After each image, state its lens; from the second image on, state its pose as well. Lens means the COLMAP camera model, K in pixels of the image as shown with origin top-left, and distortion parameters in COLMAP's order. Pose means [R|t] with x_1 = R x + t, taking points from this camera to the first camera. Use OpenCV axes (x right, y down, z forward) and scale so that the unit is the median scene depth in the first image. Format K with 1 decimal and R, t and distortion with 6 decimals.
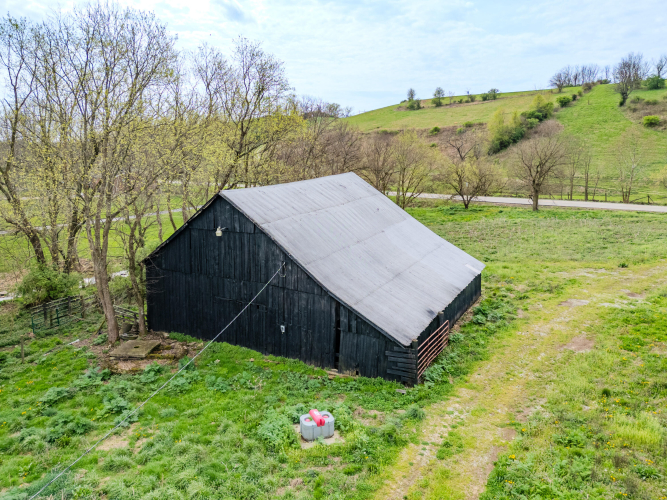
lens RADIAL K [[471.5, 0, 333.5], [0, 471.5, 217.2], [0, 0, 1]] dist [0.009859, -0.000643]
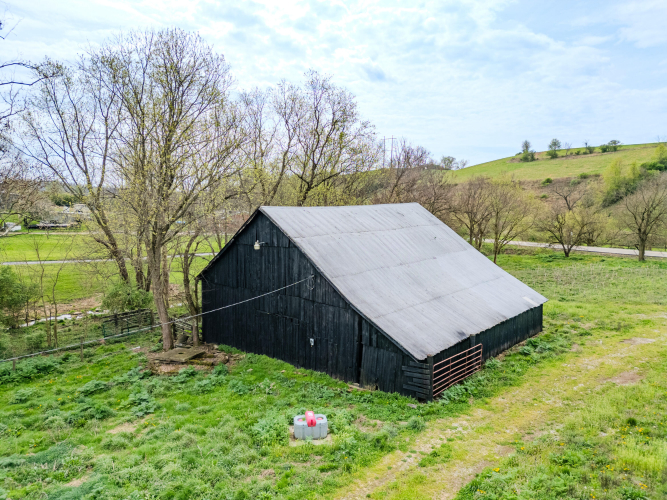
lens RADIAL K [[463.3, 0, 382.7], [0, 463.3, 260.6], [0, 0, 1]] dist [0.005631, 0.005837]
pose [[0.991071, 0.031698, -0.129511, 0.170036], [-0.033386, 0.999383, -0.010887, 0.068700], [0.129086, 0.015114, 0.991518, 0.027921]]
